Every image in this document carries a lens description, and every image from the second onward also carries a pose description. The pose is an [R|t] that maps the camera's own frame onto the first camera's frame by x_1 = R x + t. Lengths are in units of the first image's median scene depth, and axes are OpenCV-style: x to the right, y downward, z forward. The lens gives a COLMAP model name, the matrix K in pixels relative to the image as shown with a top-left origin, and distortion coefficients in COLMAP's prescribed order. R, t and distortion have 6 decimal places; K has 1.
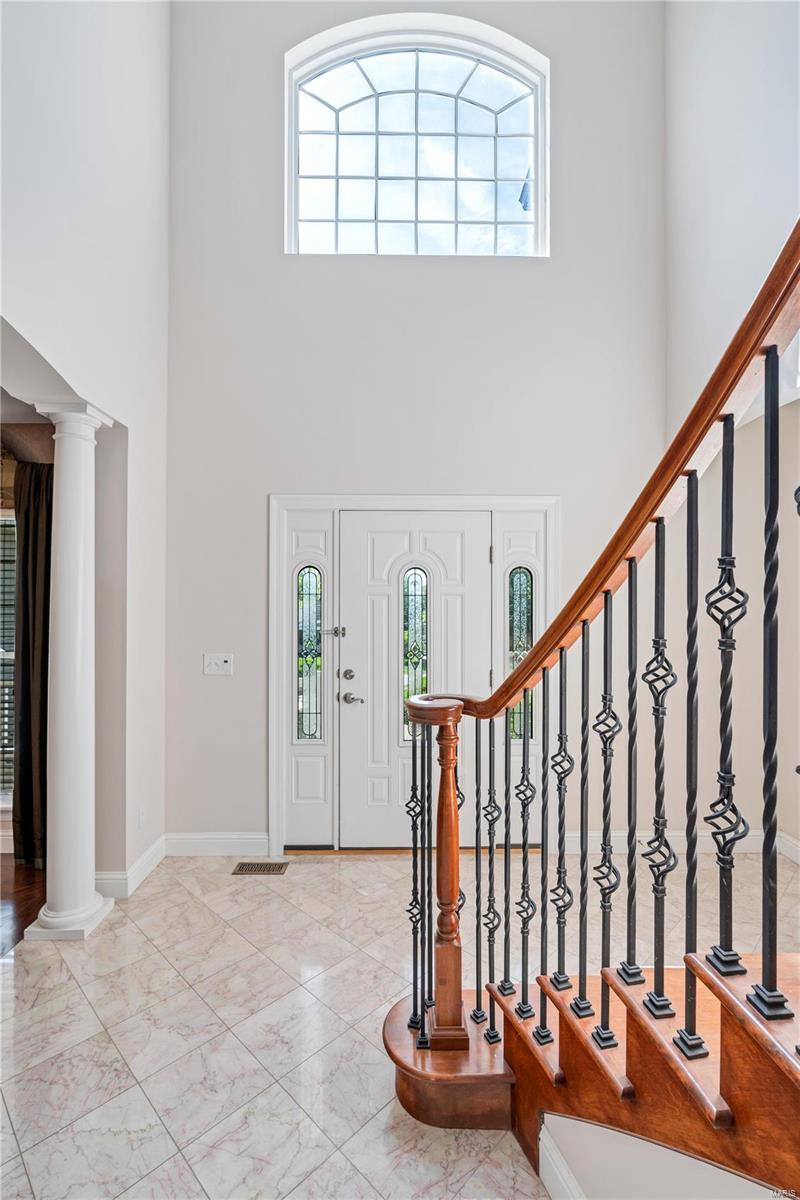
lens RADIAL K [[552.6, 0, 400.0], [0, 552.6, 600.0], [0, 0, 1]] dist [-0.000290, 0.000107]
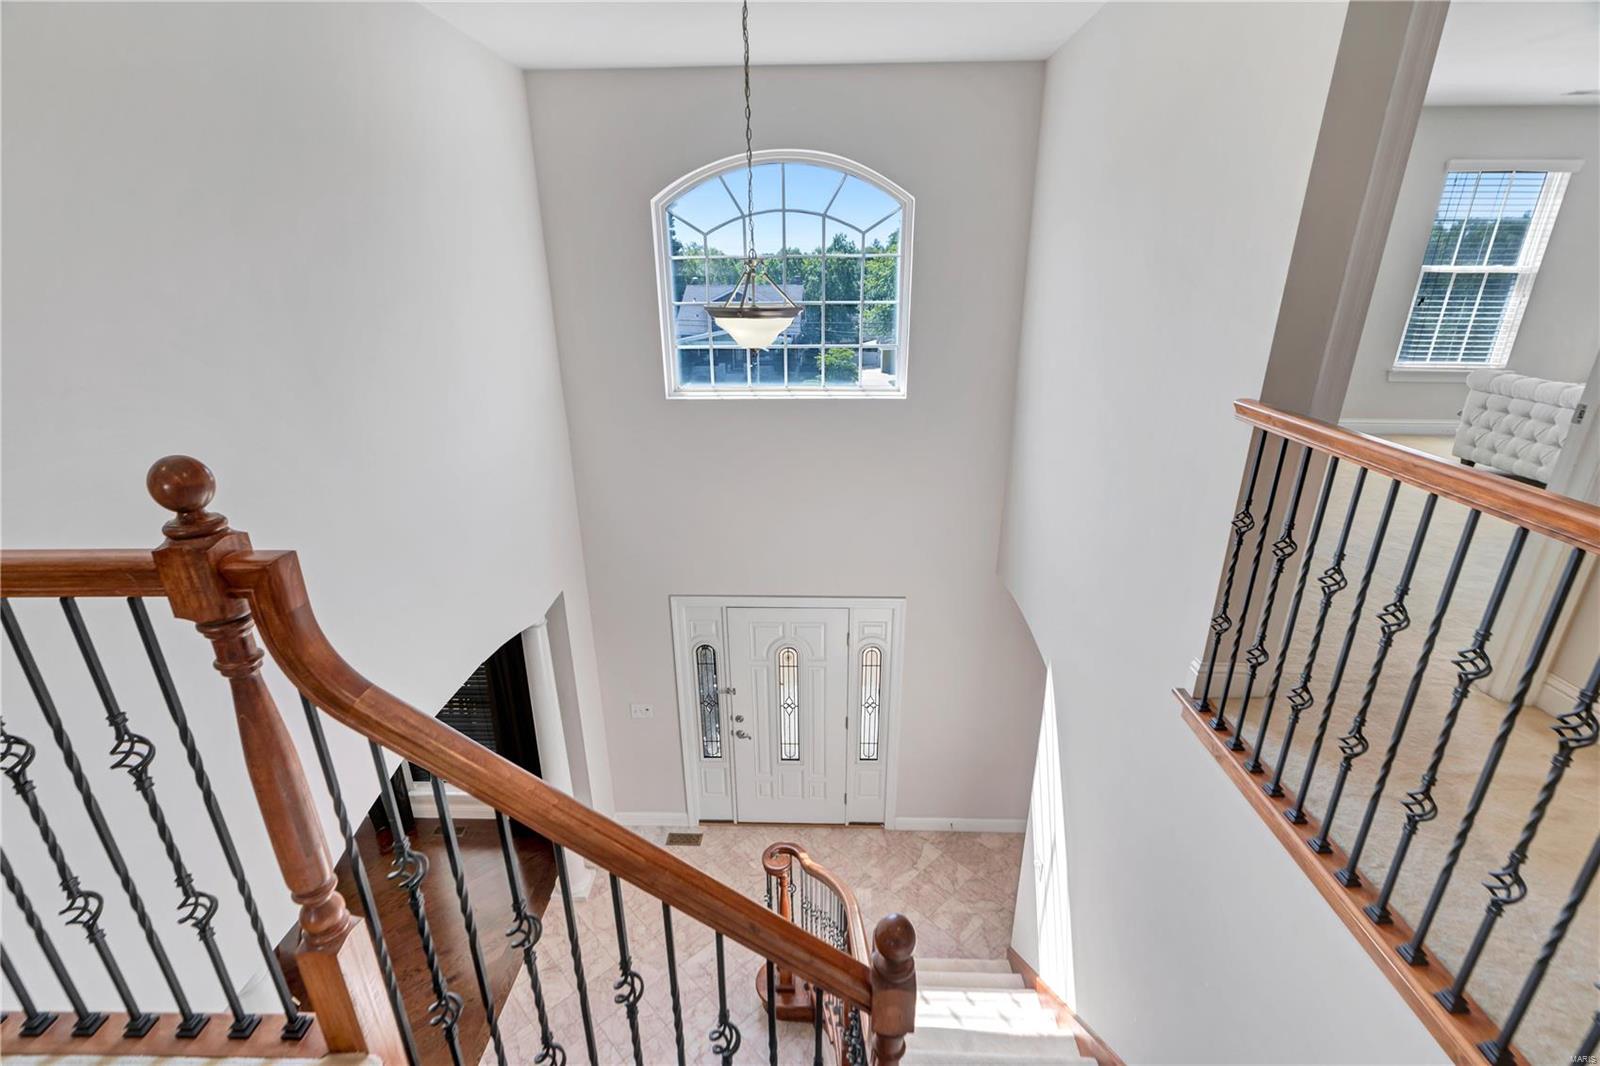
lens RADIAL K [[736.9, 0, 800.0], [0, 736.9, 552.4], [0, 0, 1]] dist [-0.000290, 0.000107]
pose [[0.999234, 0.005037, -0.038819, 0.121026], [0.009596, 0.929905, 0.367674, -0.895245], [0.037950, -0.367765, 0.929144, -0.502498]]
